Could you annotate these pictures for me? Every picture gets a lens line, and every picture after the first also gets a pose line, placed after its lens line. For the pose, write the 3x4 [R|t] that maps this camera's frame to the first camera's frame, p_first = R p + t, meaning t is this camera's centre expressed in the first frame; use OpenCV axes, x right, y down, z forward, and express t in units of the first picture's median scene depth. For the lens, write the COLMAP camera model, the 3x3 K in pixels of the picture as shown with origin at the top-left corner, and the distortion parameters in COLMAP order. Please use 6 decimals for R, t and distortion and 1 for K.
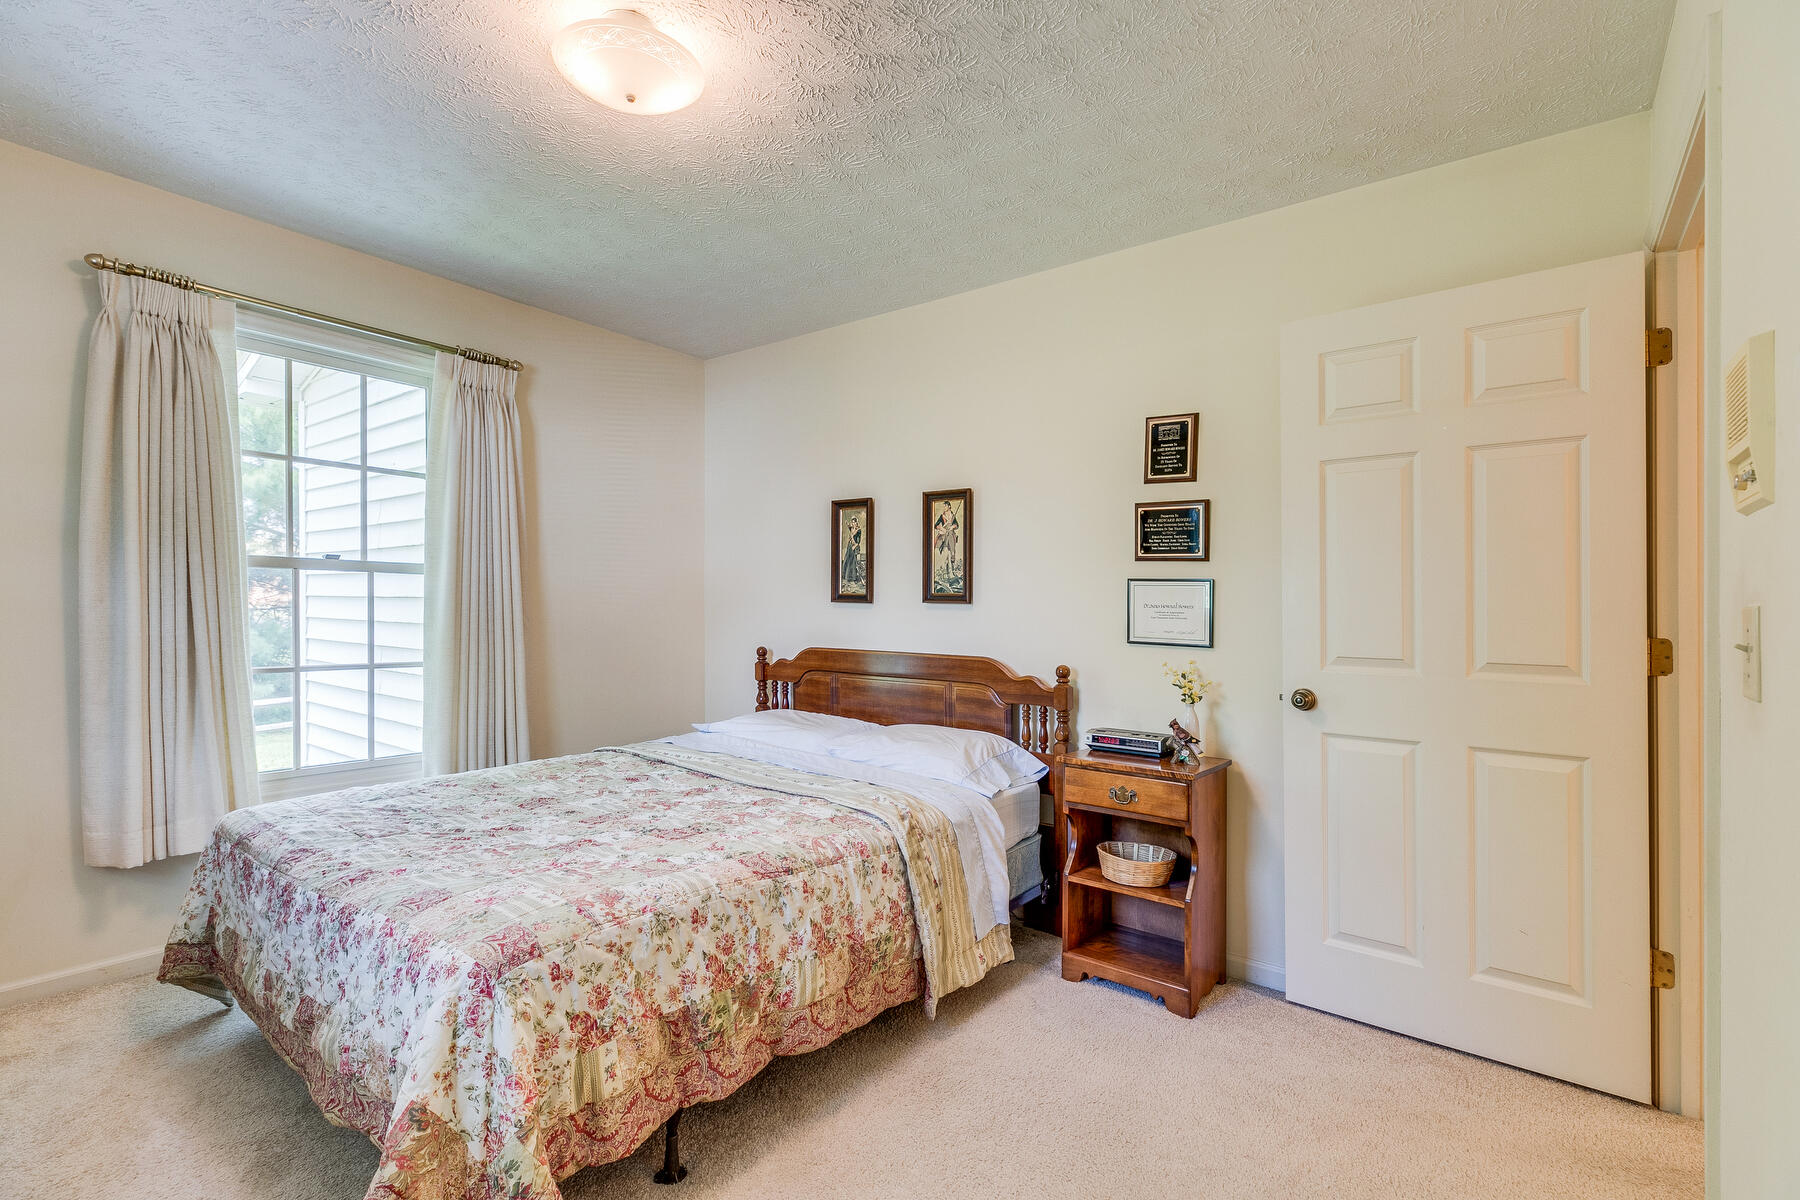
lens RADIAL K [[814.0, 0, 895.8], [0, 814.0, 613.9], [0, 0, 1]] dist [0.002503, -0.000238]
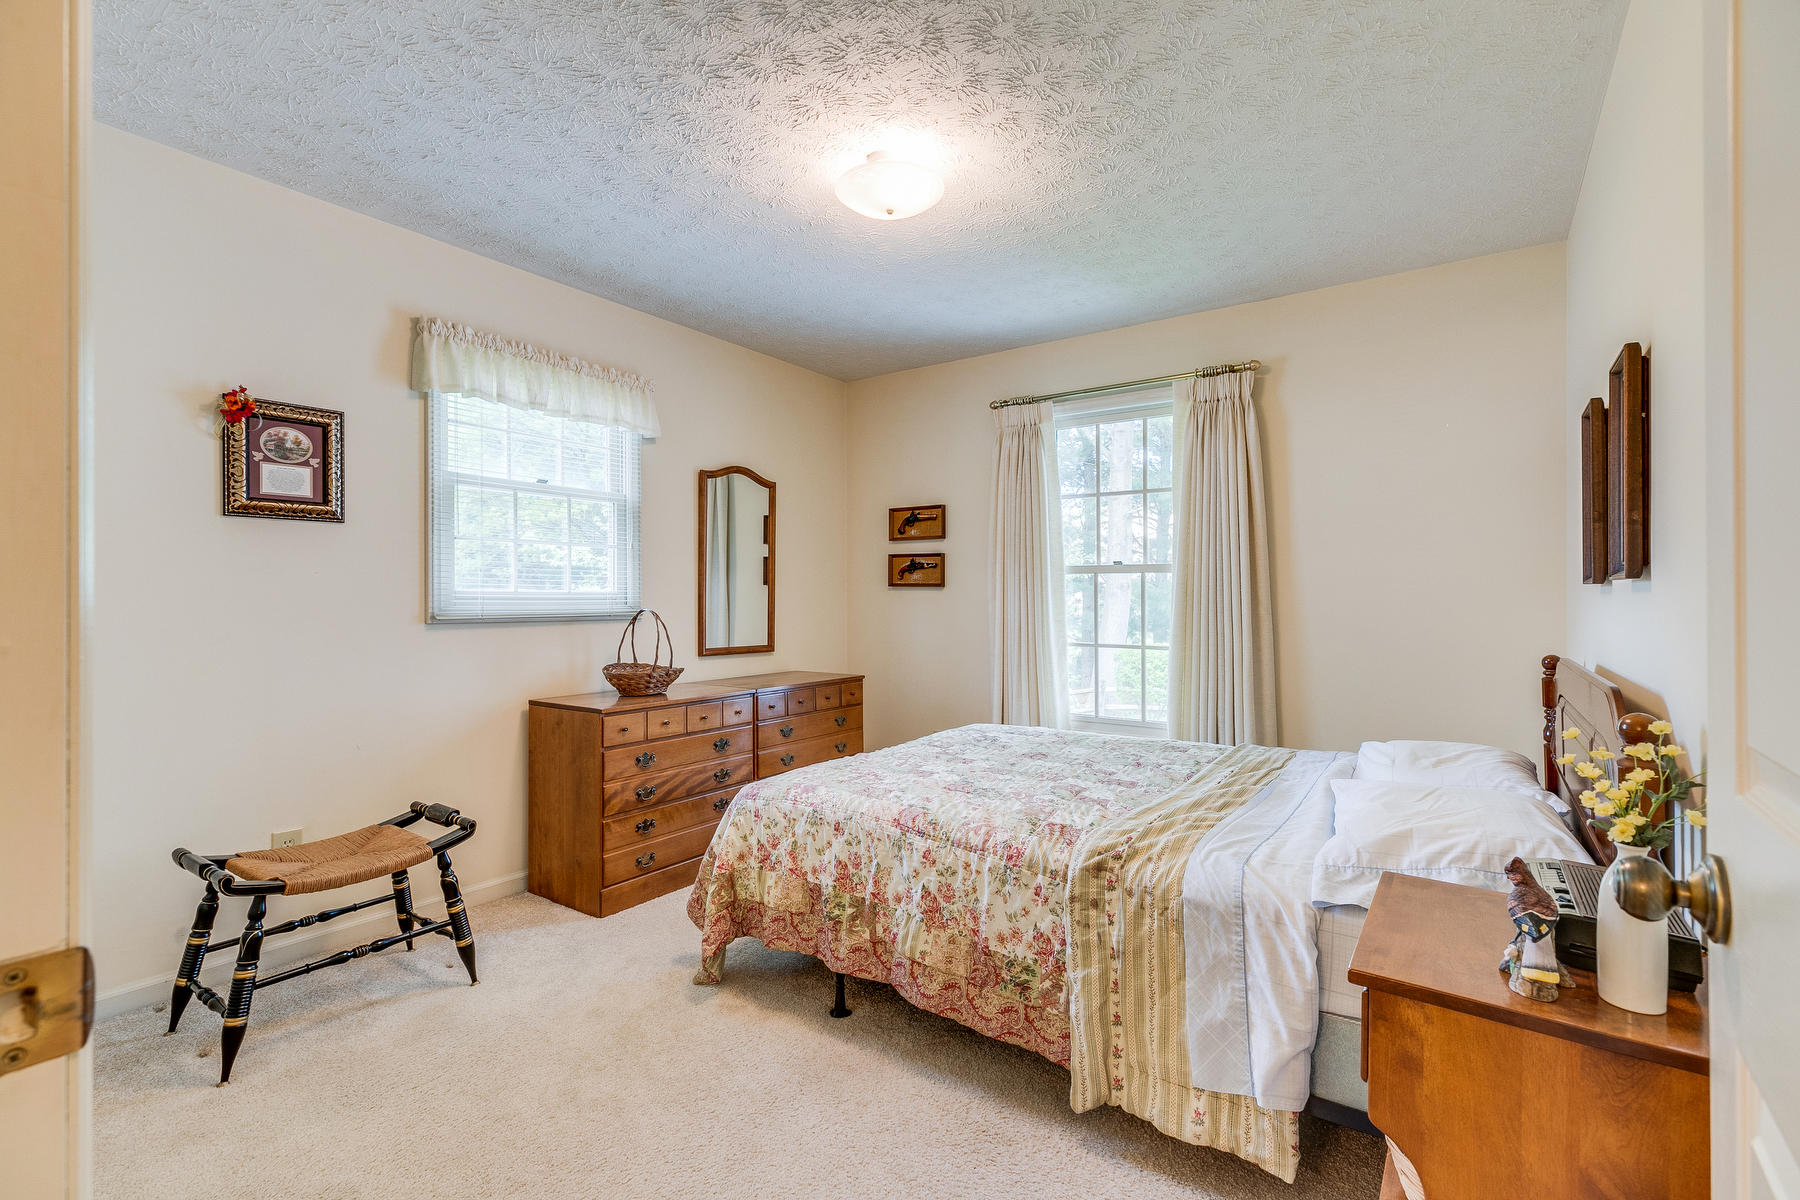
lens RADIAL K [[814.0, 0, 896.6], [0, 814.0, 598.9], [0, 0, 1]] dist [0.002503, -0.000238]
pose [[0.044173, -0.013828, -0.998928, 0.739914], [-0.005965, 0.999883, -0.014105, 0.011380], [0.999006, 0.006581, 0.044085, 0.698530]]
